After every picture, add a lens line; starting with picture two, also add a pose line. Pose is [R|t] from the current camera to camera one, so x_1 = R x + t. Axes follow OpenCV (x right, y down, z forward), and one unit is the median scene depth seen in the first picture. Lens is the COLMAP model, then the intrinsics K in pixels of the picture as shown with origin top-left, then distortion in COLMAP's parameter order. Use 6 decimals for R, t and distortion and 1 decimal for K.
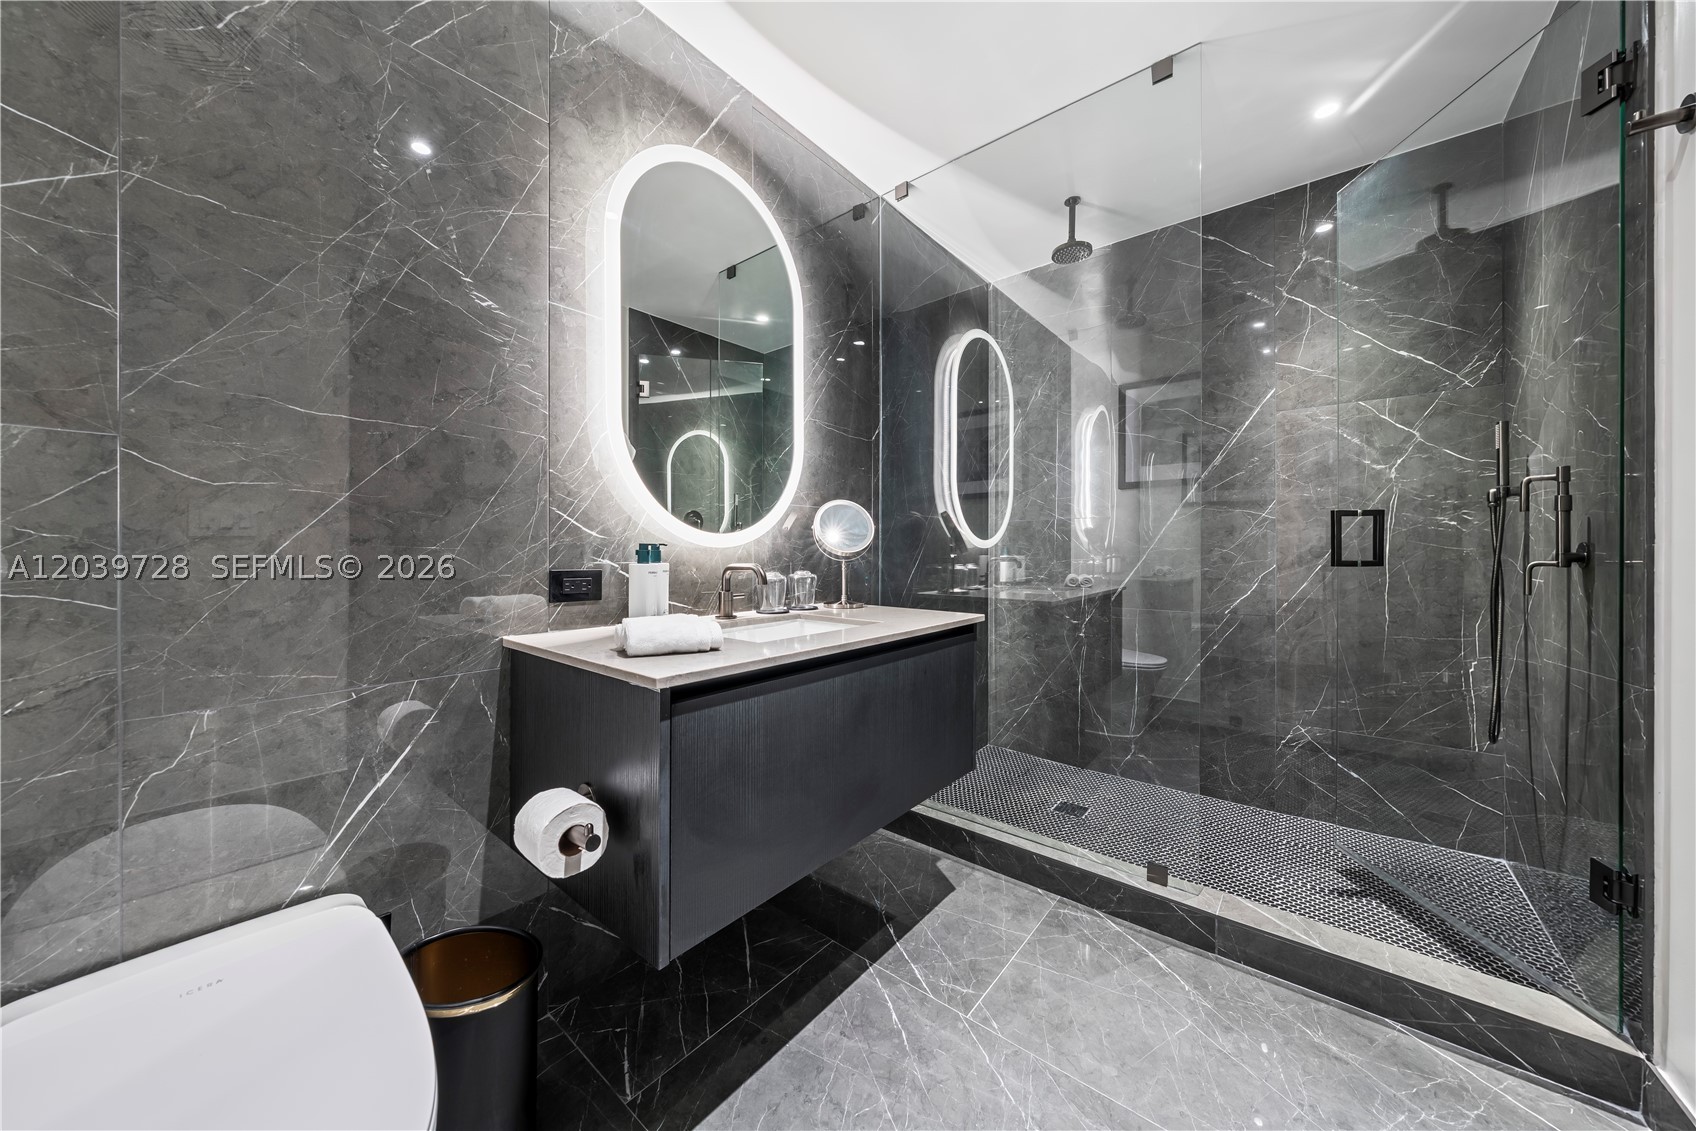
lens RADIAL K [[576.3, 0, 848.6], [0, 576.3, 558.6], [0, 0, 1]] dist [-0.005124, -0.000106]
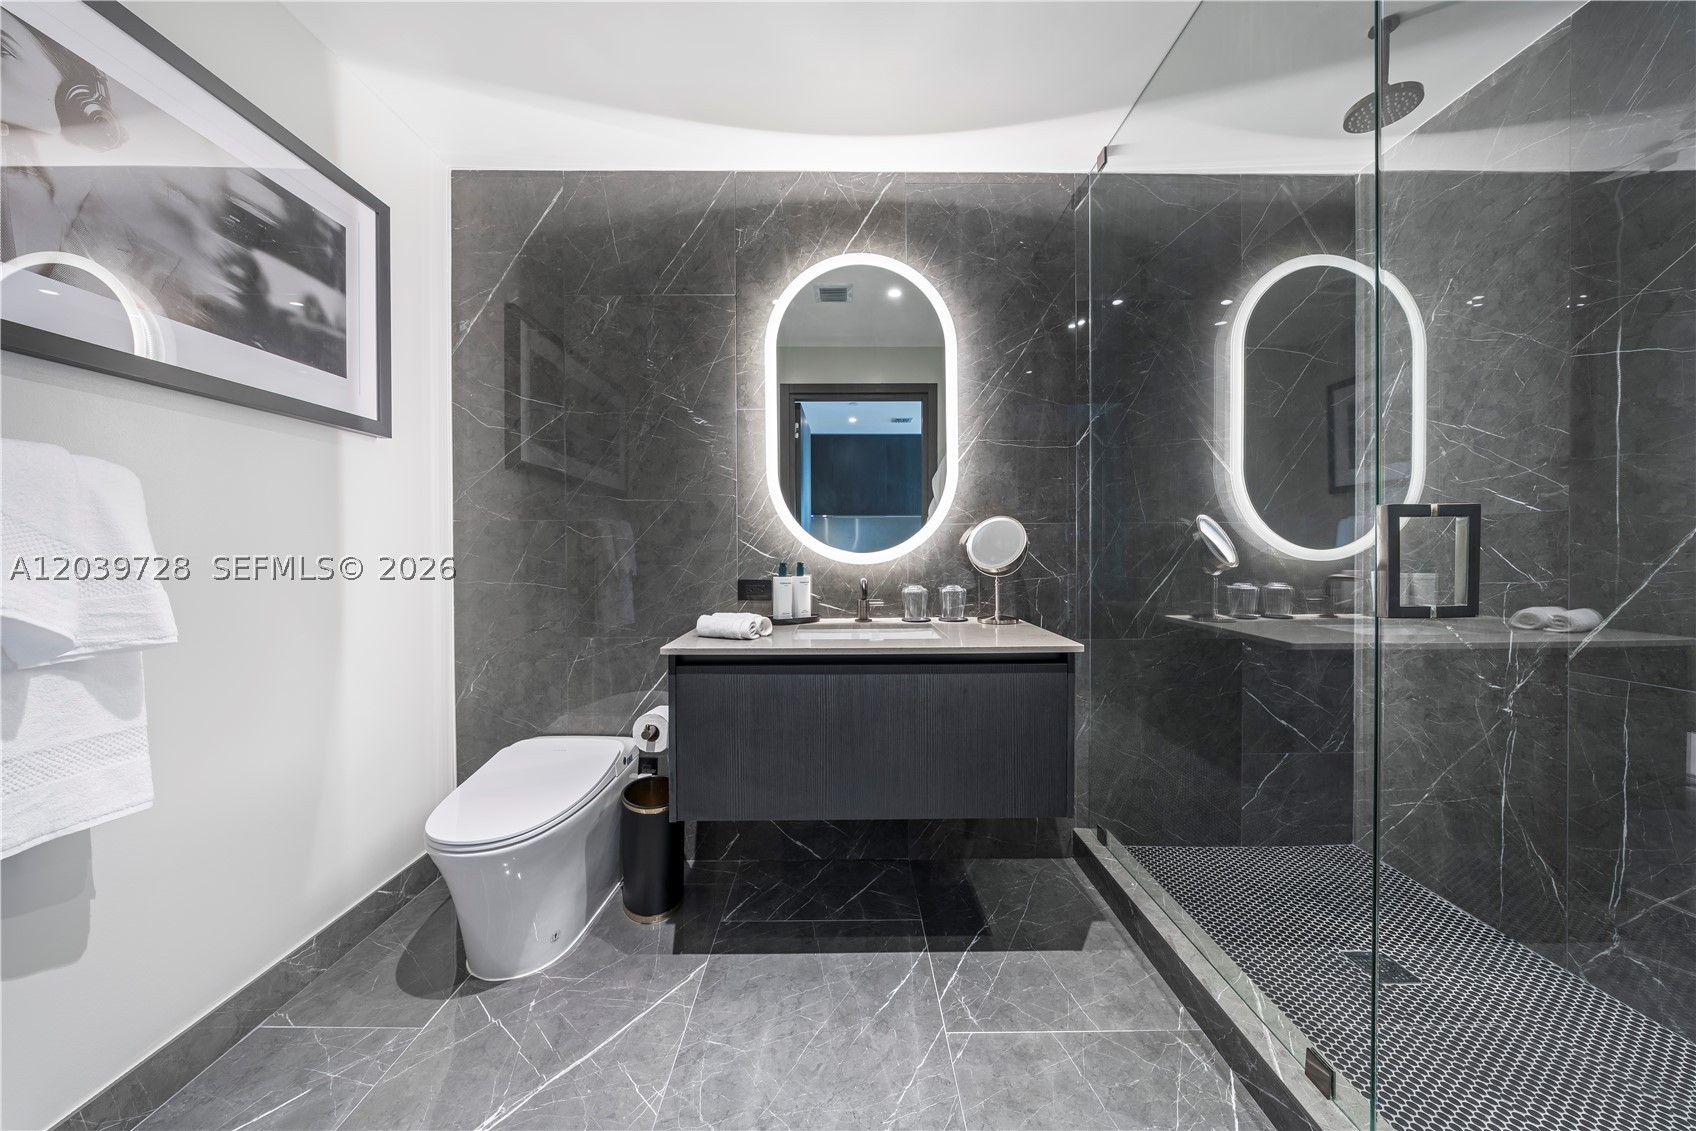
lens RADIAL K [[569.8, 0, 844.5], [0, 569.8, 563.1], [0, 0, 1]] dist [-0.001788, -0.000097]
pose [[0.642990, 0.013815, -0.765750, 0.762594], [-0.005962, 0.999897, 0.013033, -0.041198], [0.765851, -0.003814, 0.643006, 0.194025]]
